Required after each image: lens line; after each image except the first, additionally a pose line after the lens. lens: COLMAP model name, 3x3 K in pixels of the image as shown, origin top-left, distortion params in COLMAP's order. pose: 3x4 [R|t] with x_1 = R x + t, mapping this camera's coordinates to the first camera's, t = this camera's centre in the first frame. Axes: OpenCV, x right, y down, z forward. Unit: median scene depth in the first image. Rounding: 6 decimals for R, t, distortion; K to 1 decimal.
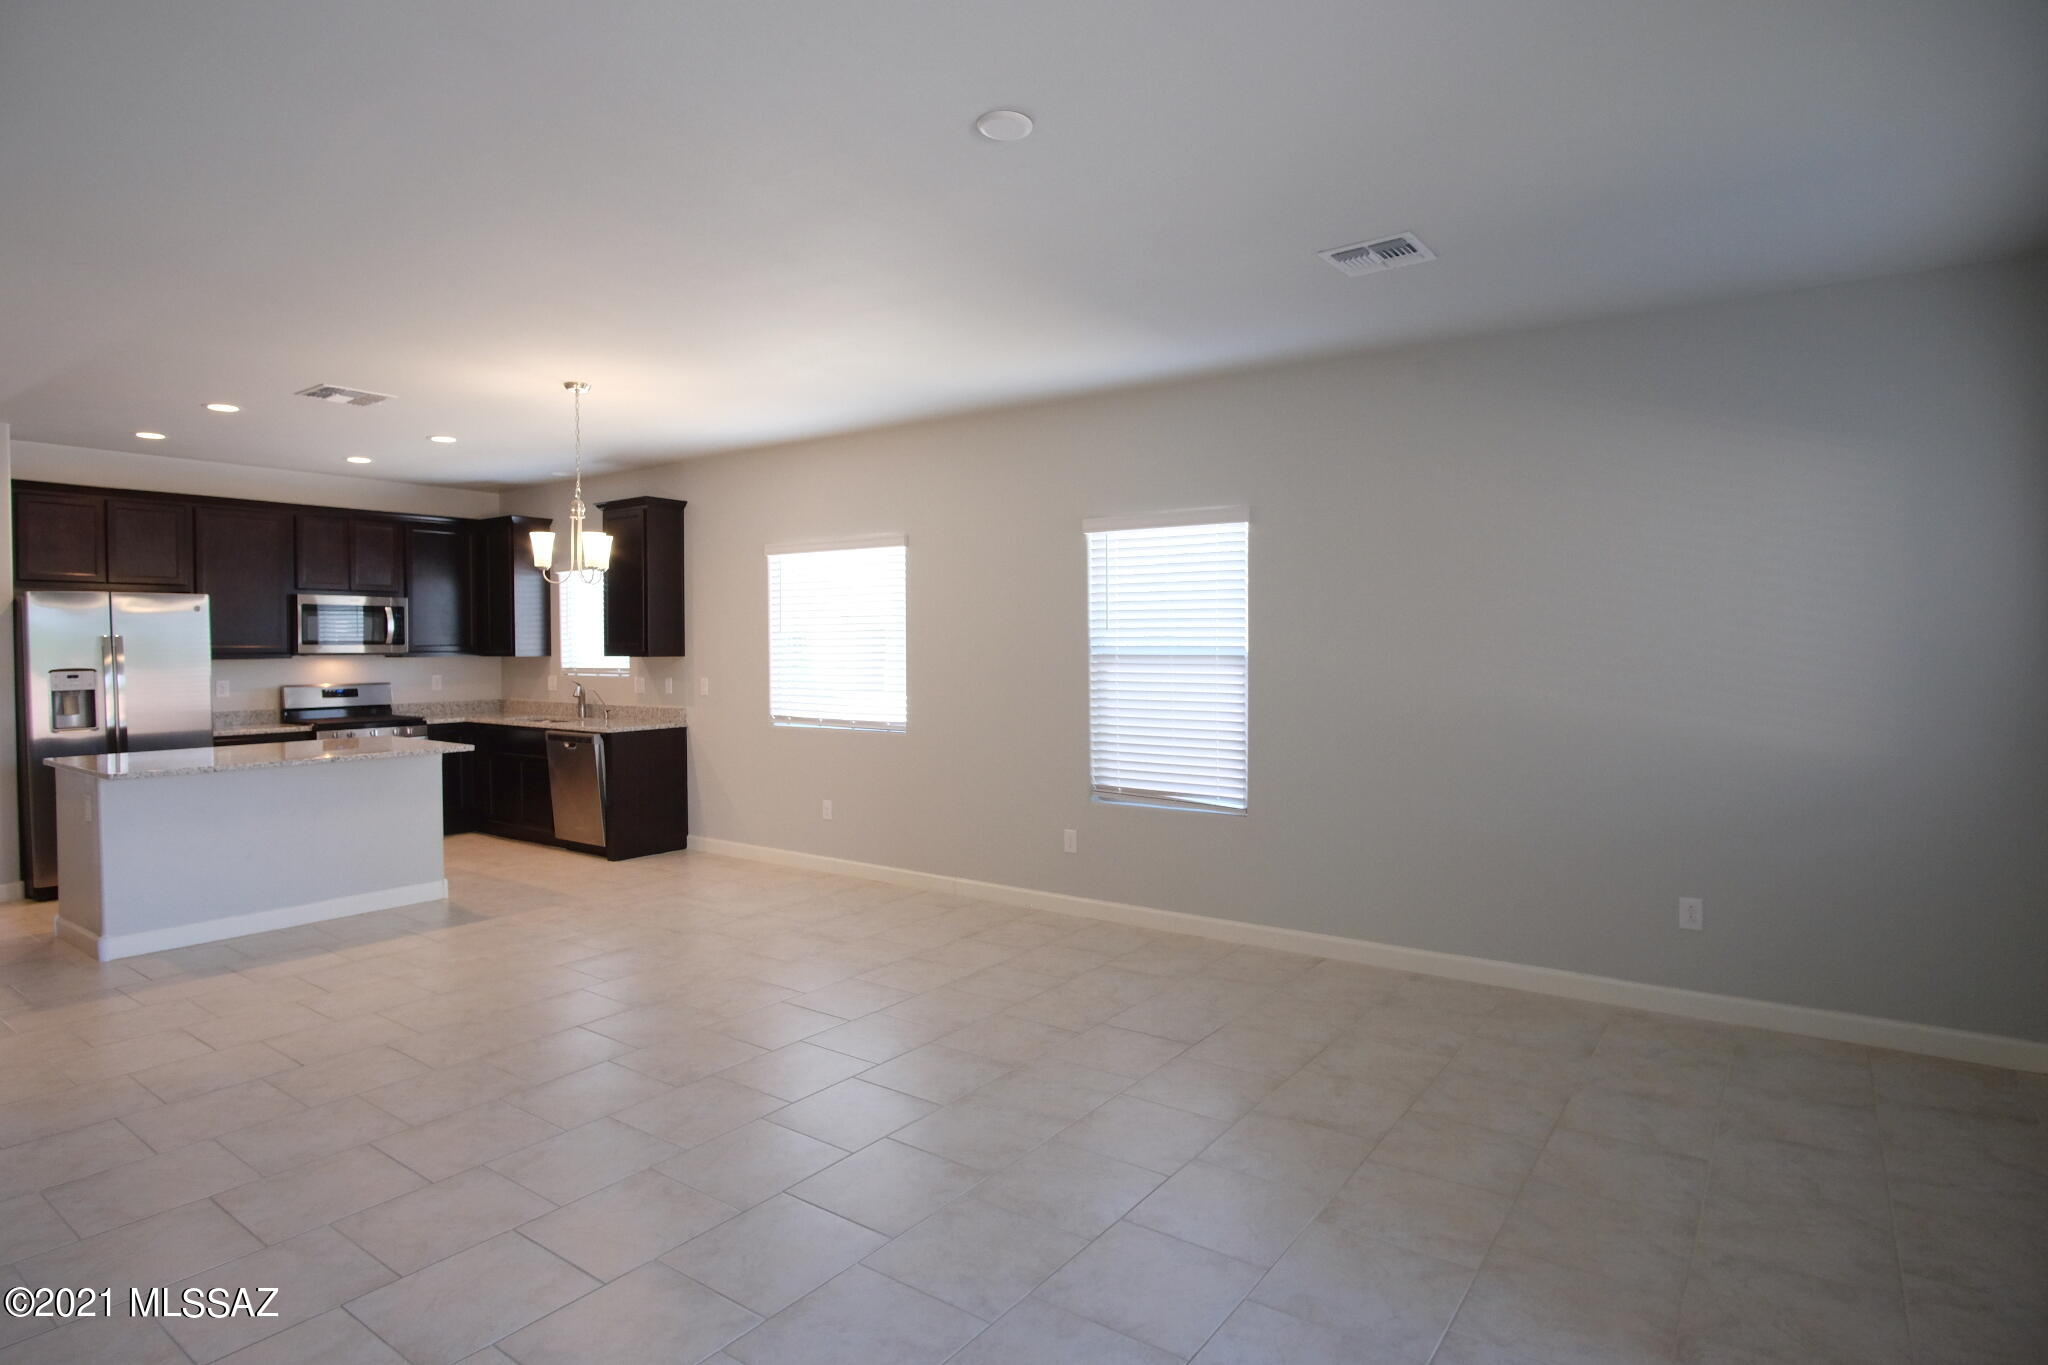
lens RADIAL K [[1108.6, 0, 1017.8], [0, 1108.6, 663.5], [0, 0, 1]] dist [-0.032617, 0.003131]
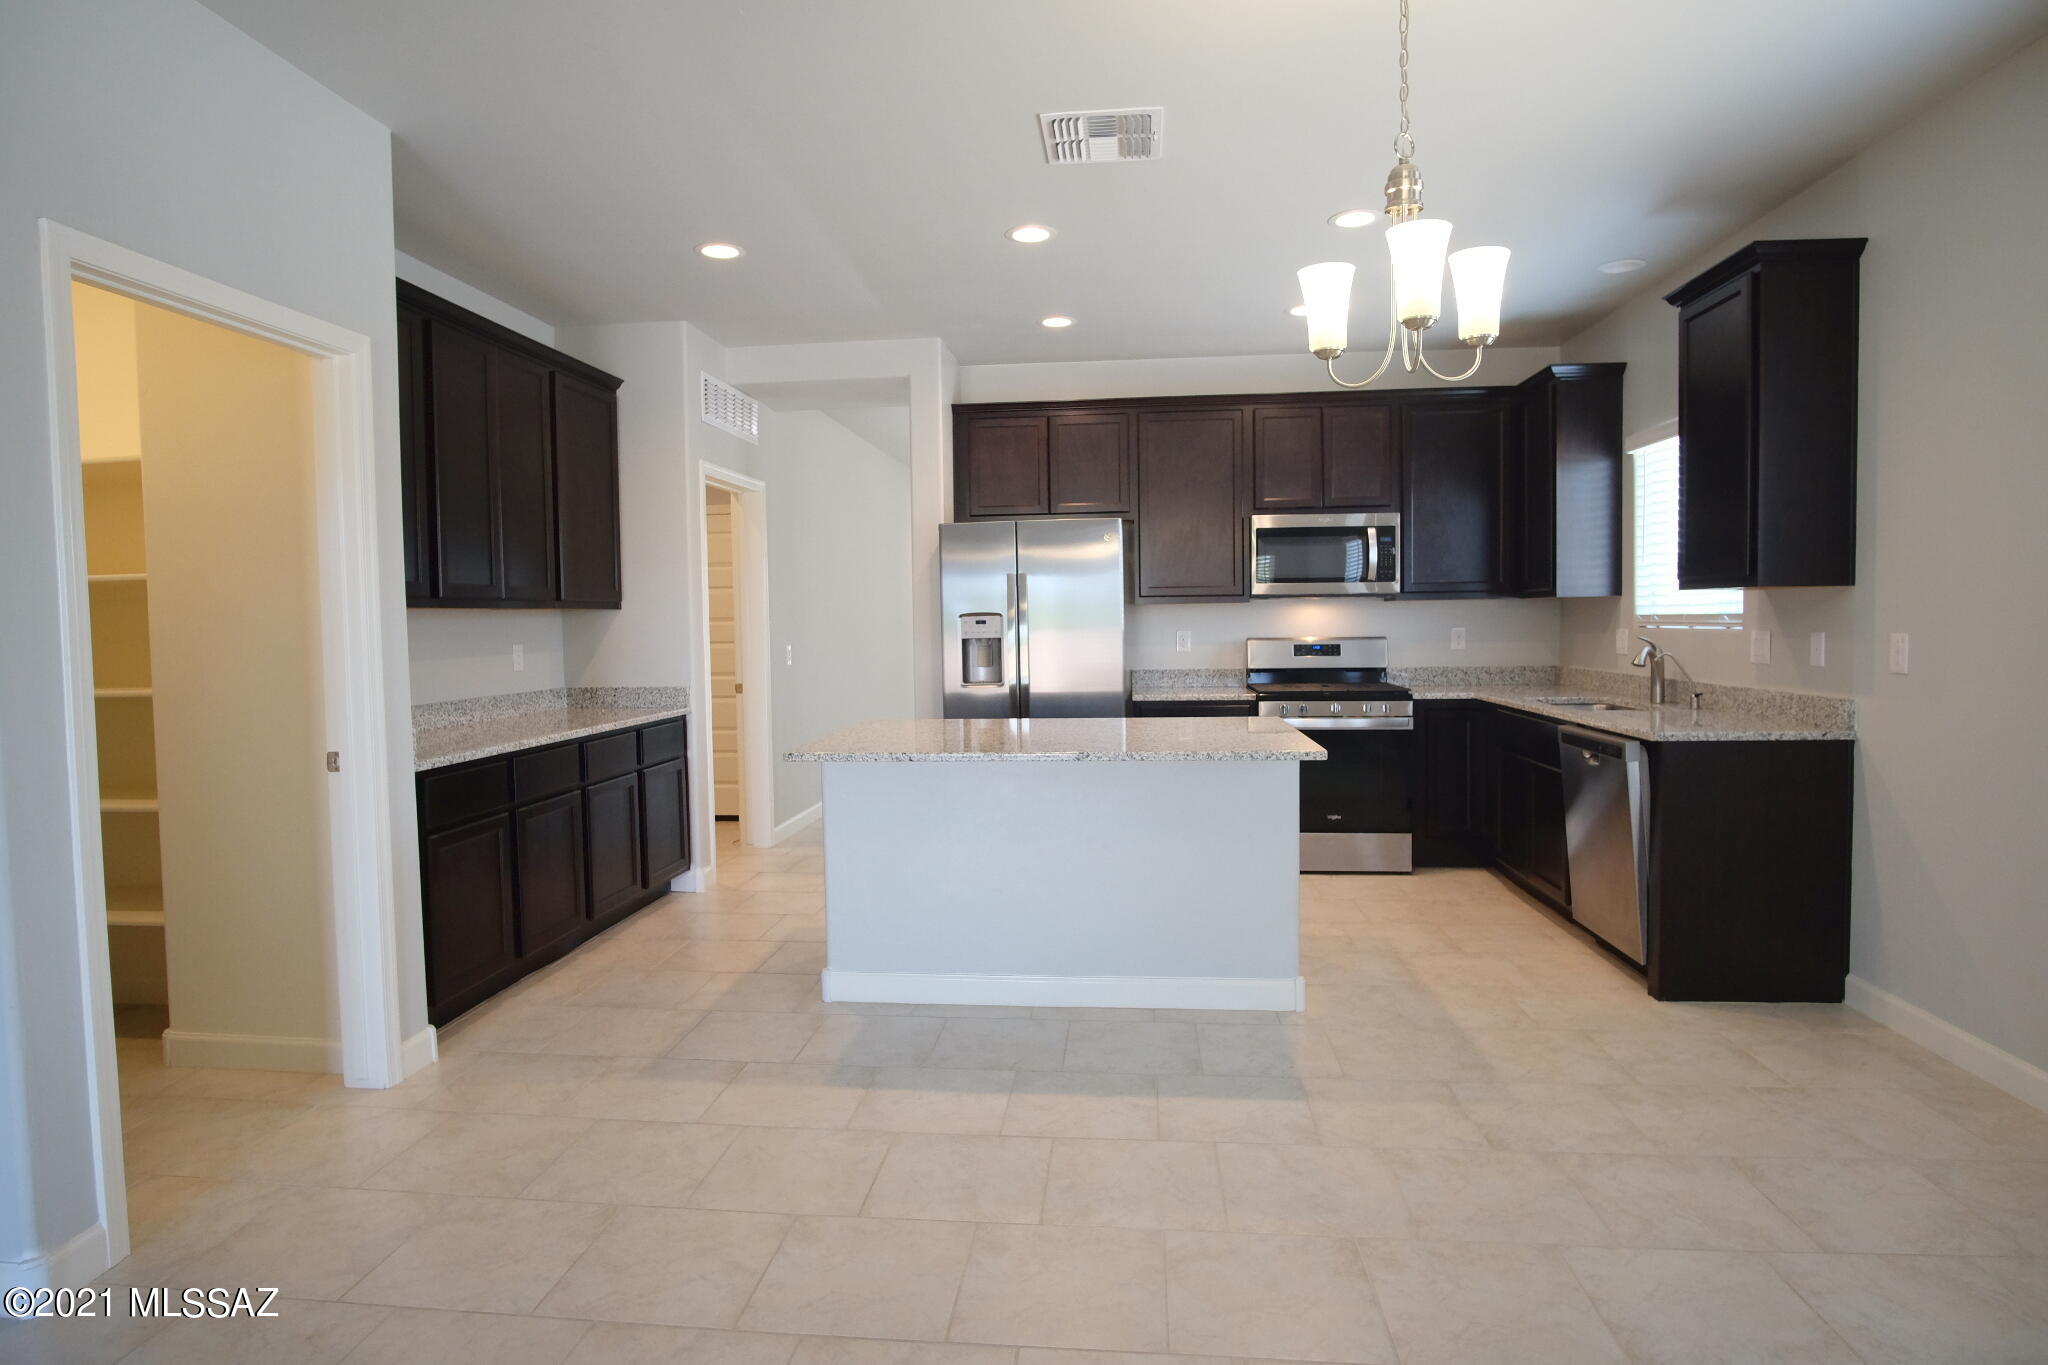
lens RADIAL K [[1100.2, 0, 1020.7], [0, 1100.2, 668.4], [0, 0, 1]] dist [-0.032260, 0.008240]
pose [[0.505005, 0.035886, -0.862370, -0.092998], [-0.003087, 0.999204, 0.039772, 0.011683], [0.863111, -0.017423, 0.504714, 0.499112]]
